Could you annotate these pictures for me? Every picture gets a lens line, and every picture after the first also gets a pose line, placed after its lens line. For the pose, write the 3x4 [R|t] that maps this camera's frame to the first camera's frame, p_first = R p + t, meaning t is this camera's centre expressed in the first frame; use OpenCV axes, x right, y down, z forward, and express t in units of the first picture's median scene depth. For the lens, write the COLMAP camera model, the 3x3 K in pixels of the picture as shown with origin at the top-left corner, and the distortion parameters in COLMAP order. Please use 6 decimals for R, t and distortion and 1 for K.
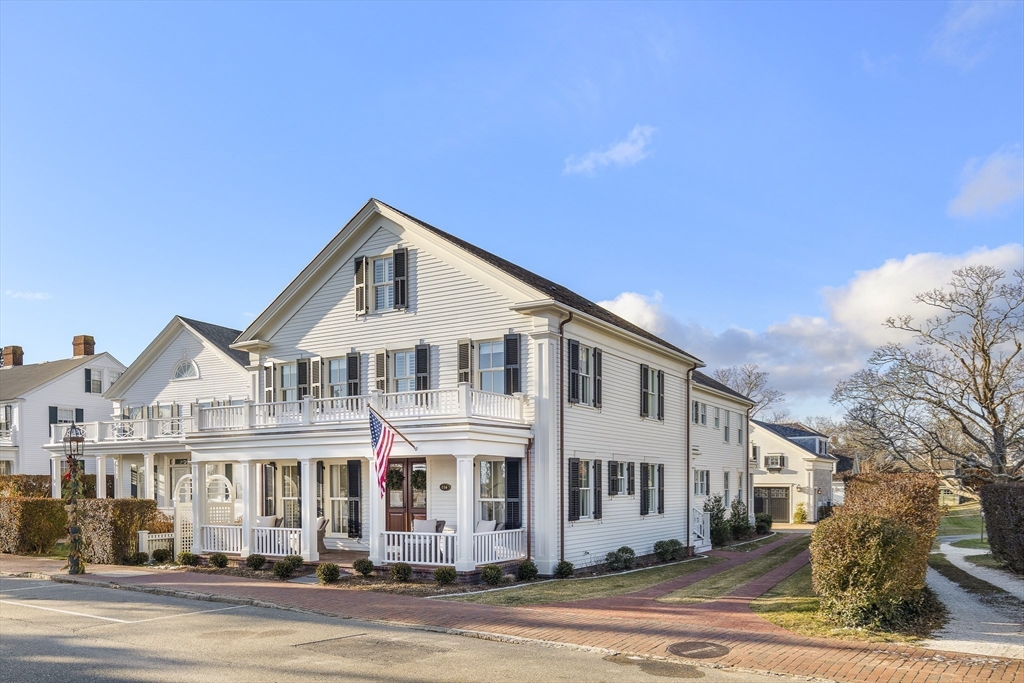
lens RADIAL K [[729.7, 0, 509.2], [0, 729.7, 282.0], [0, 0, 1]] dist [-0.009615, -0.002021]
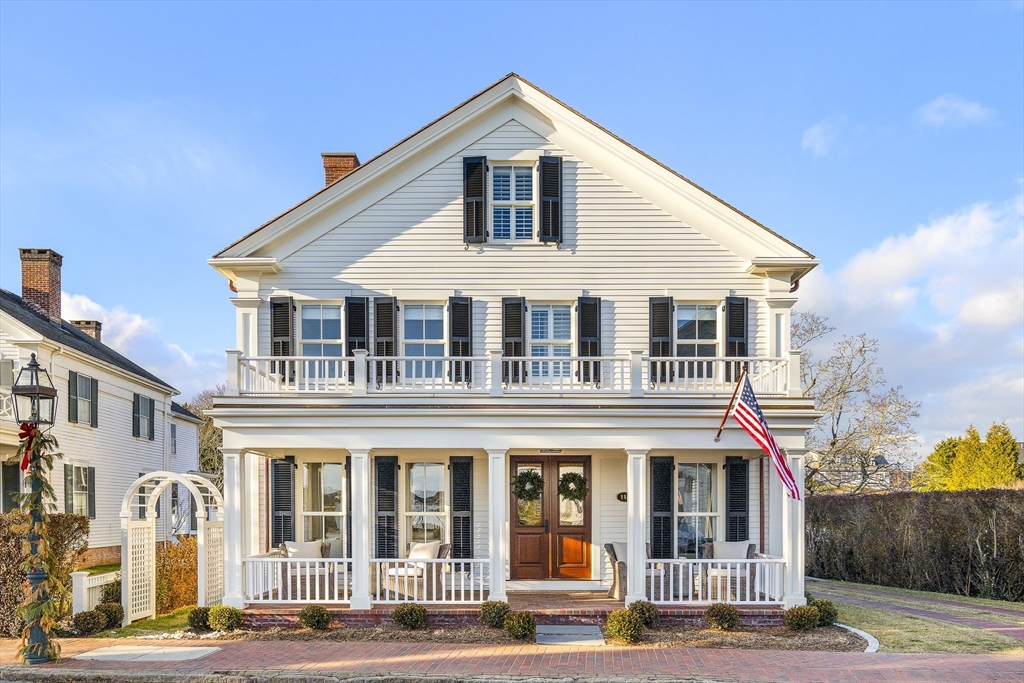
lens RADIAL K [[849.6, 0, 512.0], [0, 849.6, 314.0], [0, 0, 1]] dist [0.008834, 0.003370]
pose [[0.873105, 0.107204, 0.475600, -0.549829], [-0.136497, 0.990262, 0.027367, 0.085765], [-0.468035, -0.088812, 0.879236, 0.298404]]
